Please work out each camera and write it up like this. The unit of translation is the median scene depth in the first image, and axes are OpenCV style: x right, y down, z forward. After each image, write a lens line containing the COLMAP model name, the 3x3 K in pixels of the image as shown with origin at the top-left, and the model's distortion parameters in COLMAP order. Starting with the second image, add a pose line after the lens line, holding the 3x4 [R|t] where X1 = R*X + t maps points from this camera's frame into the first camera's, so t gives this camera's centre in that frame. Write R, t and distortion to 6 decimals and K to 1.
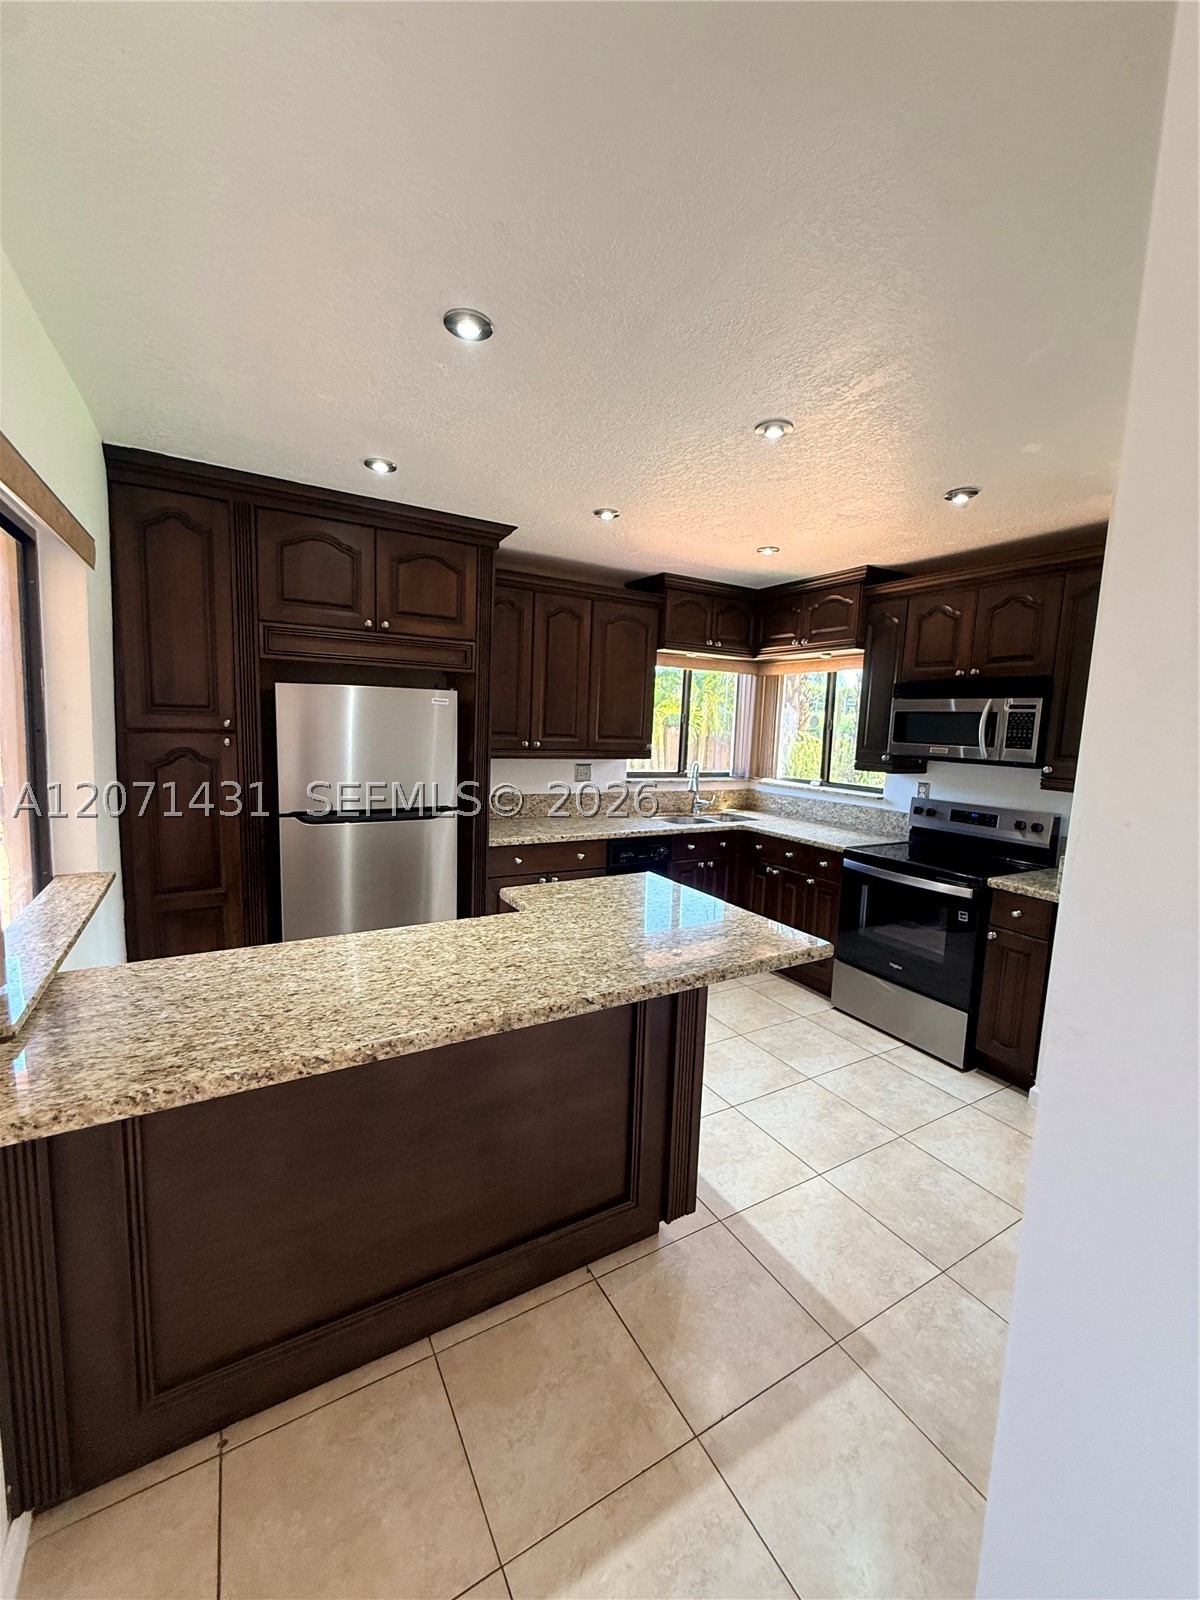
lens RADIAL K [[642.8, 0, 596.9], [0, 642.8, 798.9], [0, 0, 1]] dist [0.001723, 0.000621]
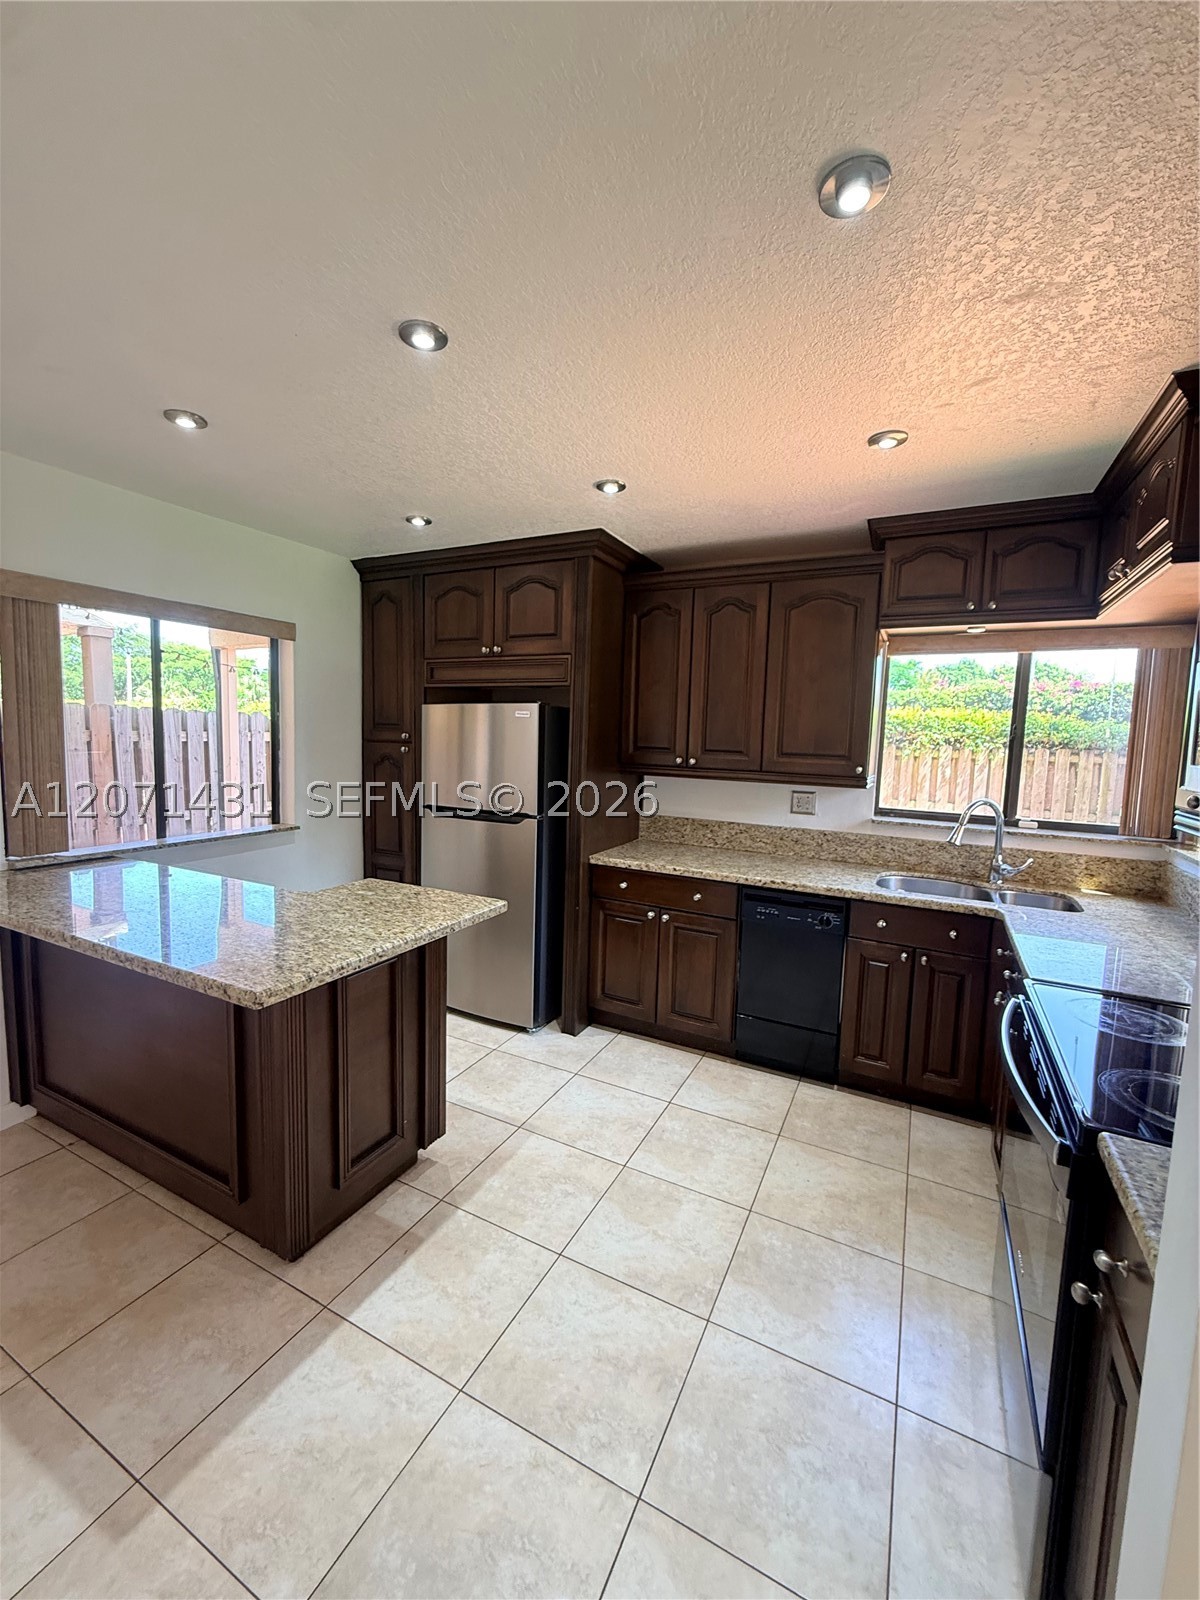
lens RADIAL K [[642.8, 0, 597.2], [0, 642.8, 795.5], [0, 0, 1]] dist [0.001723, 0.000621]
pose [[0.543947, 0.059866, -0.836982, 0.724883], [-0.110185, 0.993911, -0.000518, -0.031258], [0.831854, 0.092505, 0.547231, 0.535805]]
